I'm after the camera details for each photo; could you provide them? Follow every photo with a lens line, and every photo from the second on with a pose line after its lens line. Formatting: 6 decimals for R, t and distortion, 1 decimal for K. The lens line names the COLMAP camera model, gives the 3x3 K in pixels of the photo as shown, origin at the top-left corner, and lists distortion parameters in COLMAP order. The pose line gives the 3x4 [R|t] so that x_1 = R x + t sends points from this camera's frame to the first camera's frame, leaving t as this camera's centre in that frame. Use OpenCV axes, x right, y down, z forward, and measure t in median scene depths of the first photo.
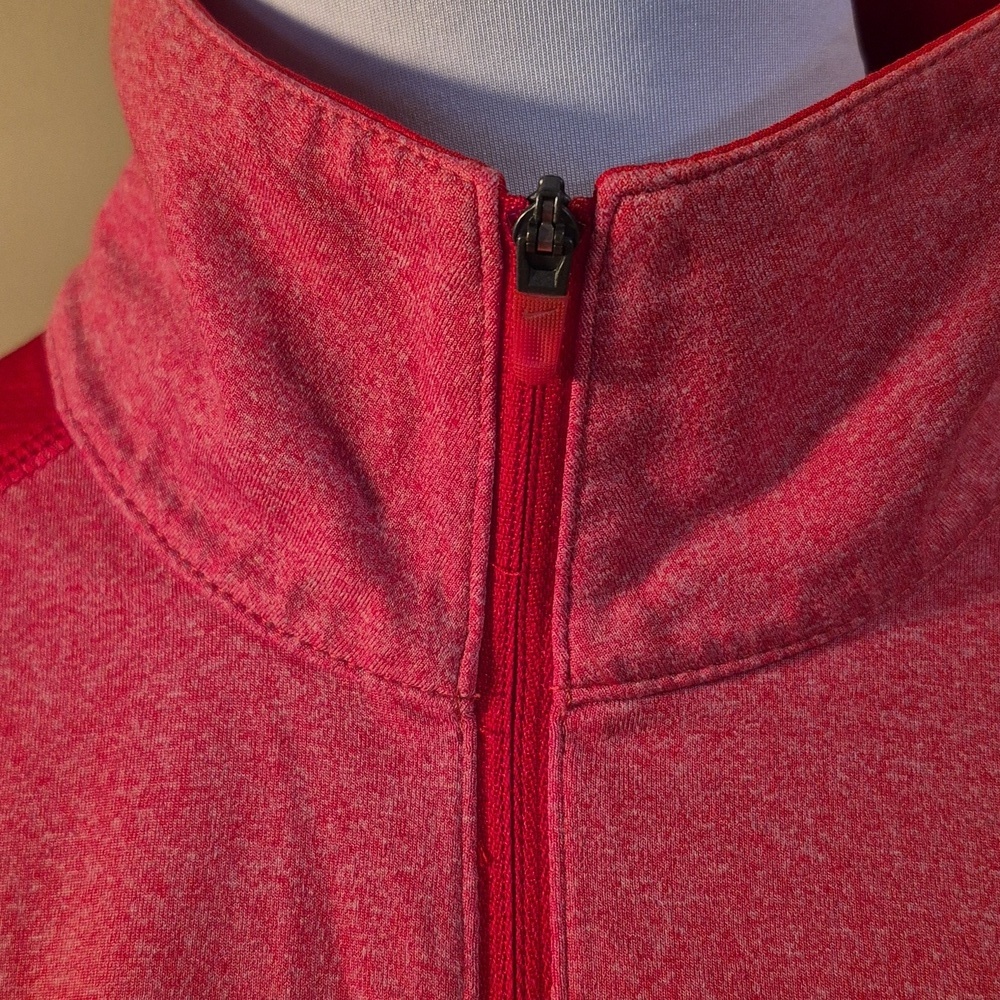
lens RADIAL K [[1511.7, 0, 500.0], [0, 1511.7, 500.0], [0, 0, 1]] dist [0.183125, -0.448148]
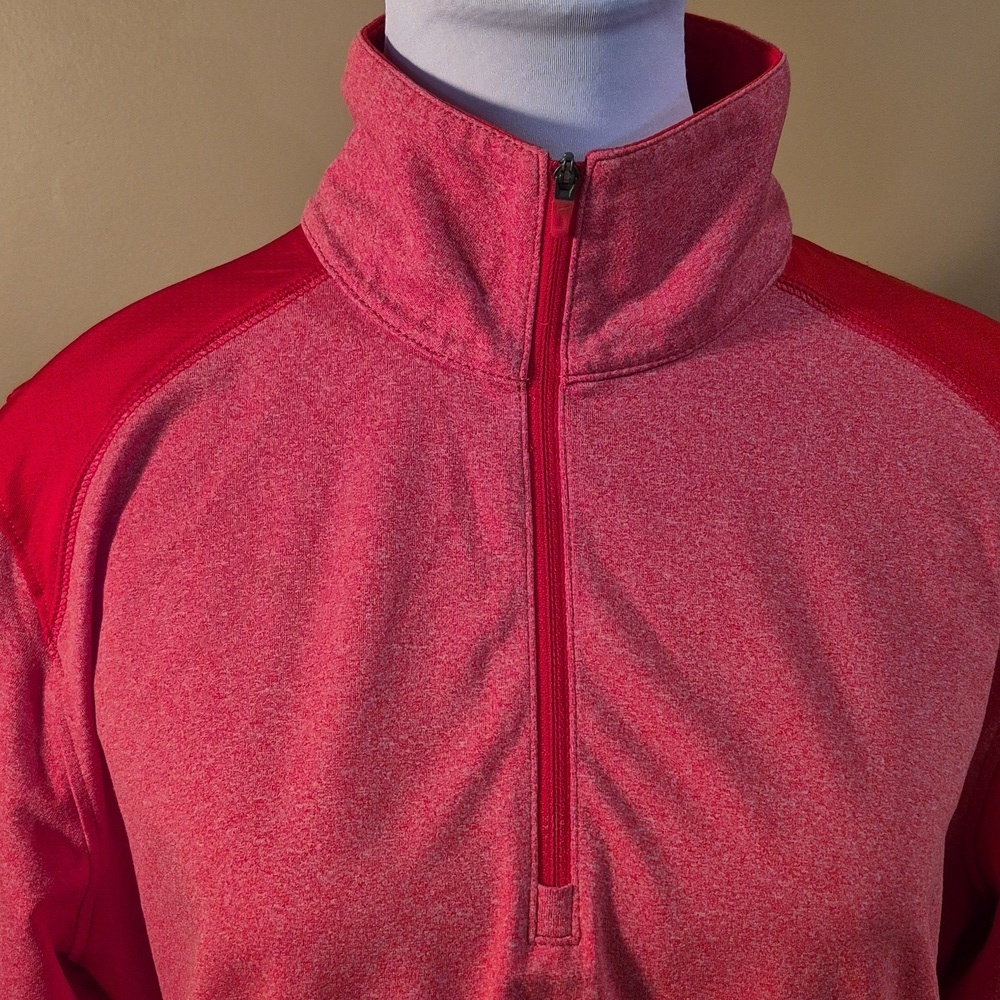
lens RADIAL K [[1459.0, 0, 525.2], [0, 1459.0, 478.4], [0, 0, 1]] dist [0.156942, -0.159159]
pose [[0.994119, -0.003256, 0.108240, -0.262710], [0.003734, 0.999984, -0.004216, 0.291670], [-0.108225, 0.004595, 0.994116, -1.221231]]
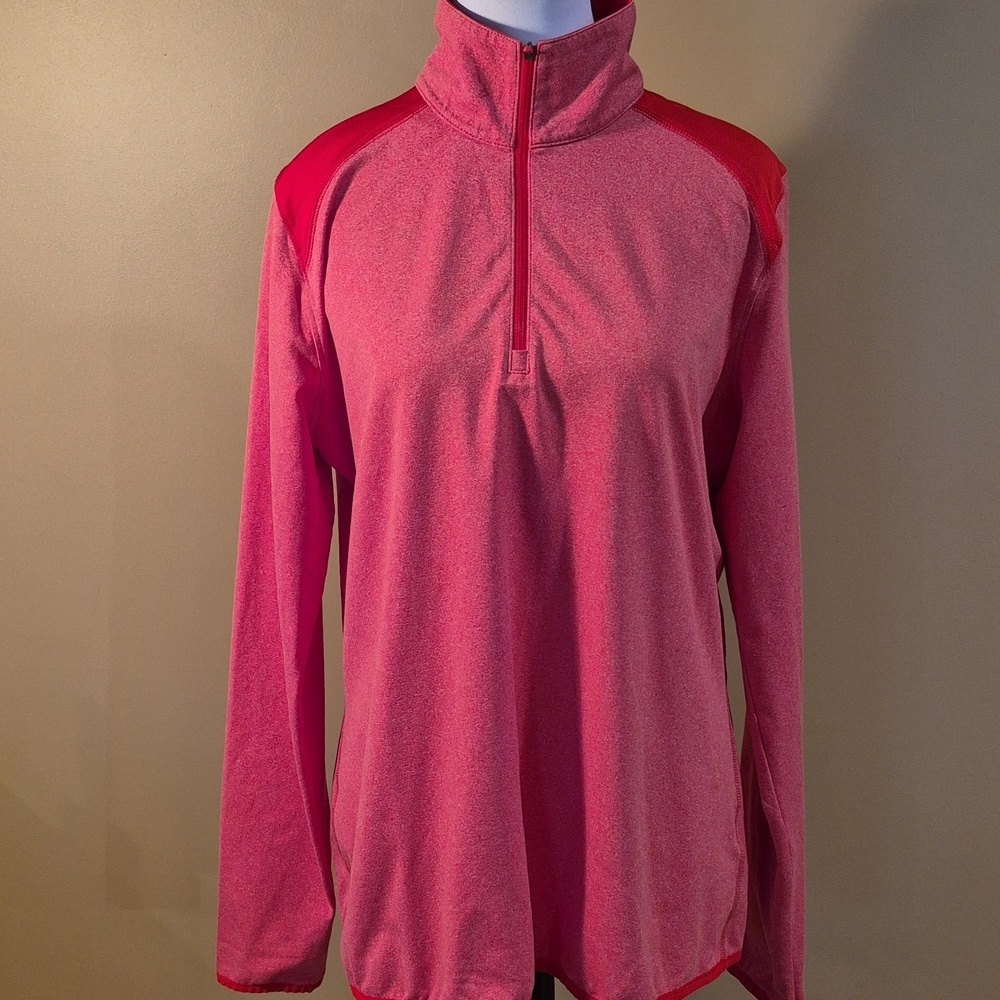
lens RADIAL K [[1511.7, 0, 500.0], [0, 1511.7, 500.0], [0, 0, 1]] dist [0.183125, -0.448148]
pose [[0.999720, 0.006531, 0.022734, -0.177166], [-0.006239, 0.999898, -0.012875, 1.425593], [-0.022815, 0.012729, 0.999659, -4.264715]]
